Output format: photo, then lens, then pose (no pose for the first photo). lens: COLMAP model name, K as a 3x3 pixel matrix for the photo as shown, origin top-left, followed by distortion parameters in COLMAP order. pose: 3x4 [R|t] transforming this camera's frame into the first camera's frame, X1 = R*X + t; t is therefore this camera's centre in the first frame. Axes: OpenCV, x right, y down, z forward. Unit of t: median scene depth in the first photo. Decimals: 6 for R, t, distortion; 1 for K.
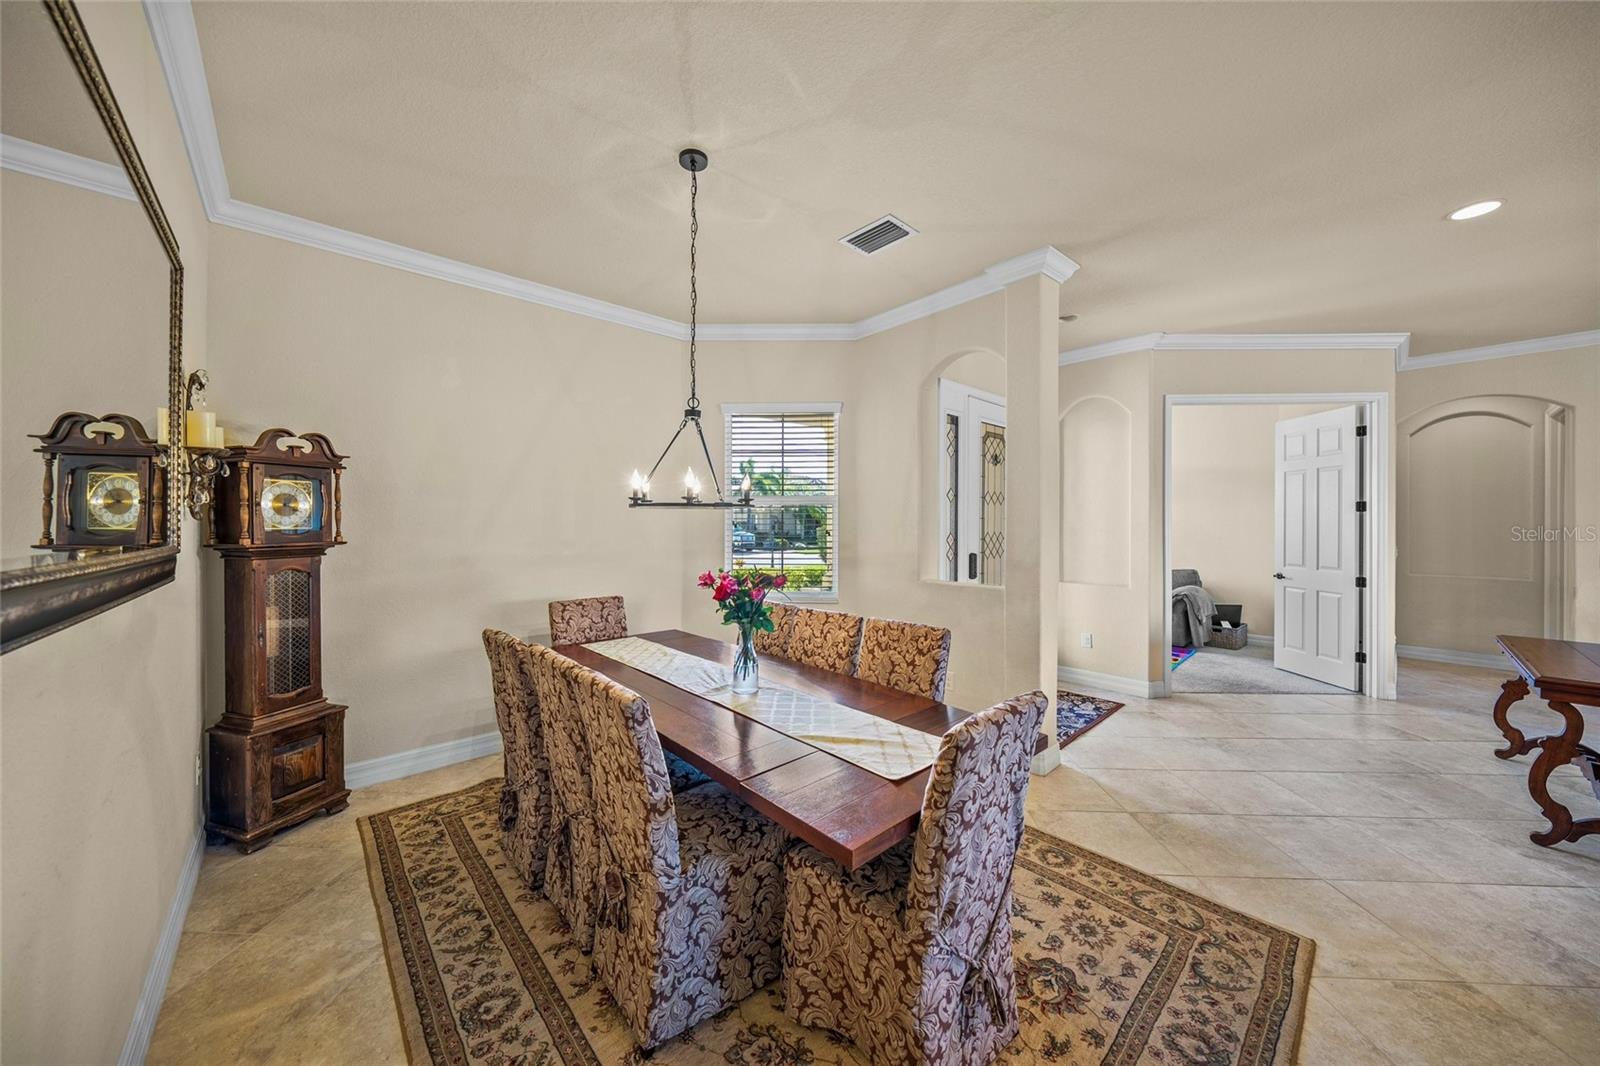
lens RADIAL K [[552.4, 0, 799.4], [0, 552.4, 521.9], [0, 0, 1]] dist [-0.000251, -0.000029]
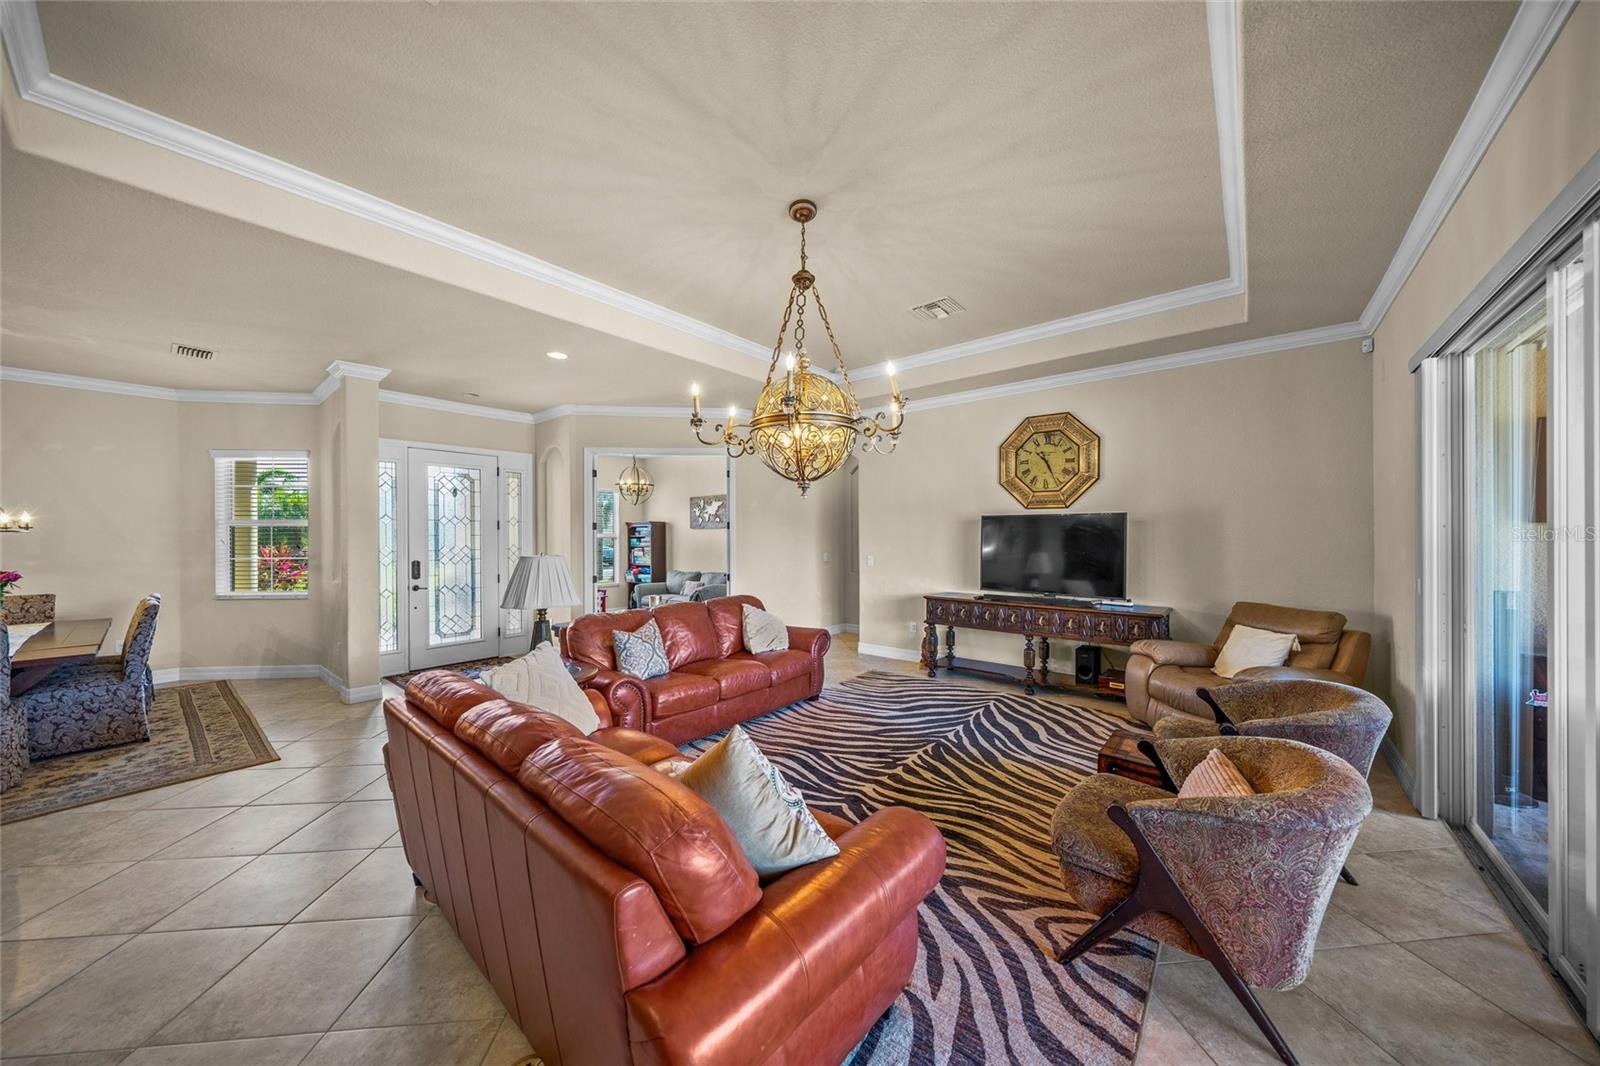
lens RADIAL K [[547.2, 0, 798.4], [0, 547.2, 536.5], [0, 0, 1]] dist [-0.000590, 0.000128]
pose [[0.991017, -0.006355, 0.133583, 1.026944], [0.006307, 0.999980, 0.000788, 0.000544], [-0.133586, 0.000062, 0.991037, -0.464814]]
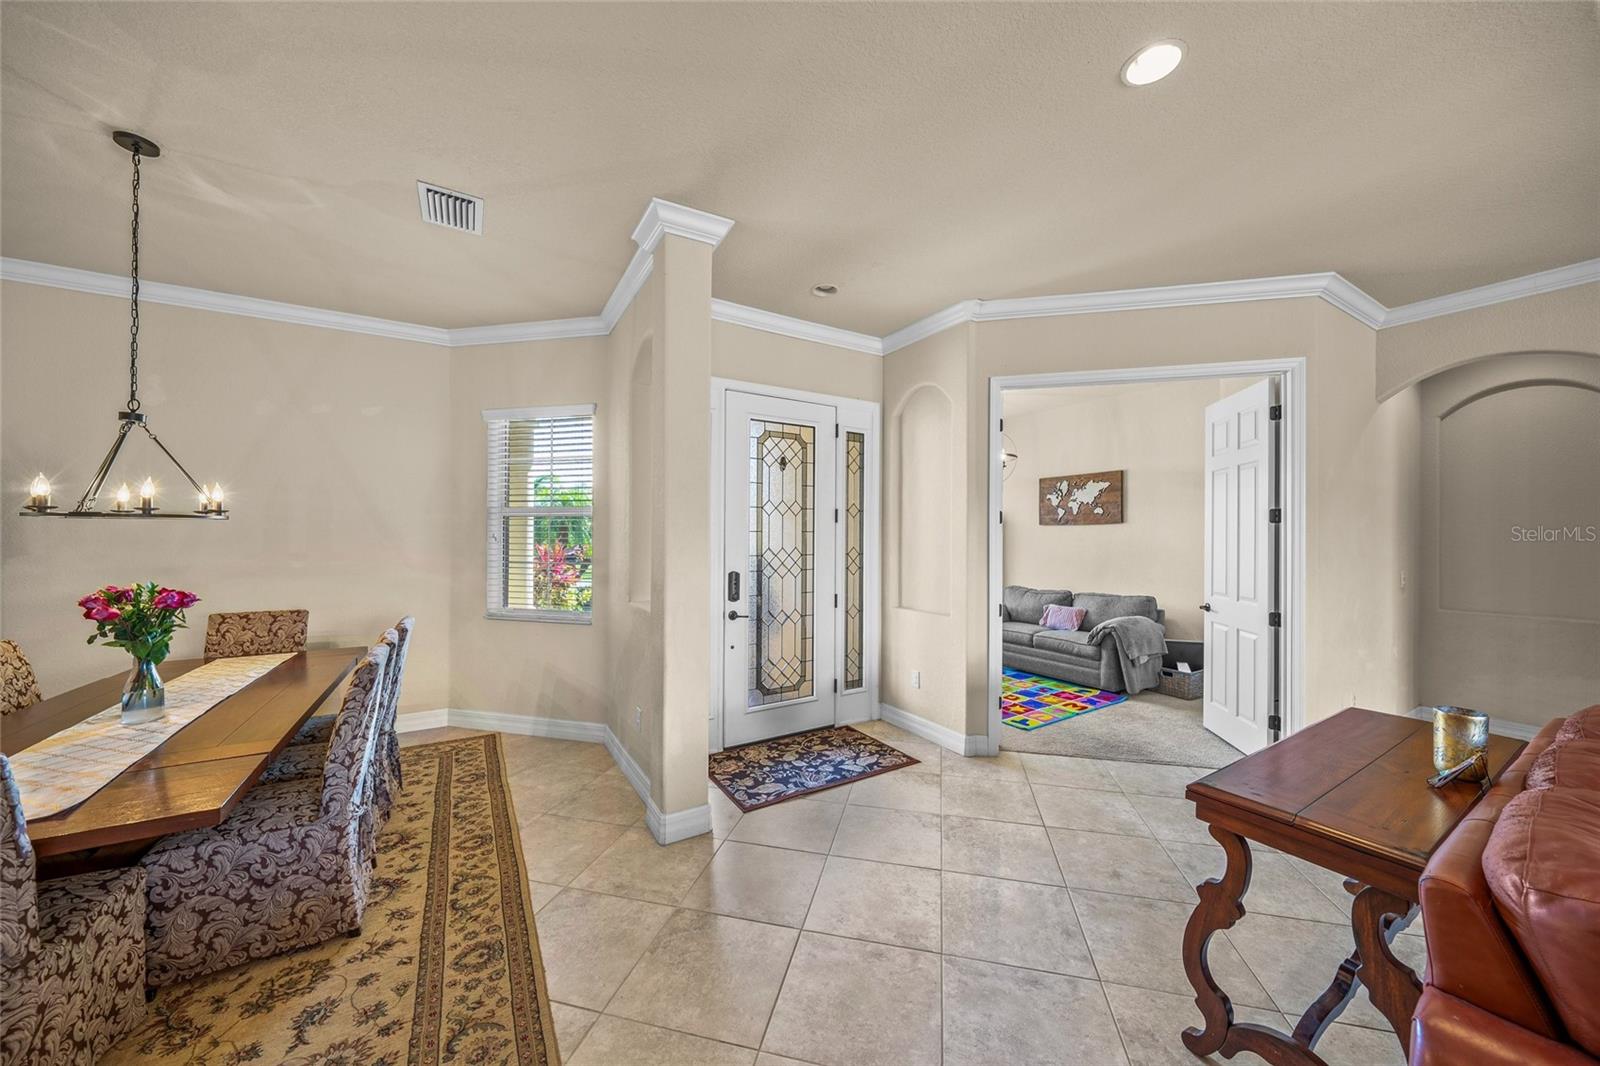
lens RADIAL K [[557.2, 0, 800.0], [0, 557.2, 533.0], [0, 0, 1]] dist [-0.001619, -0.000408]
pose [[0.980325, 0.001966, -0.197379, 0.556740], [-0.003133, 0.999979, -0.005599, 0.000667], [0.197364, 0.006107, 0.980311, 0.157712]]
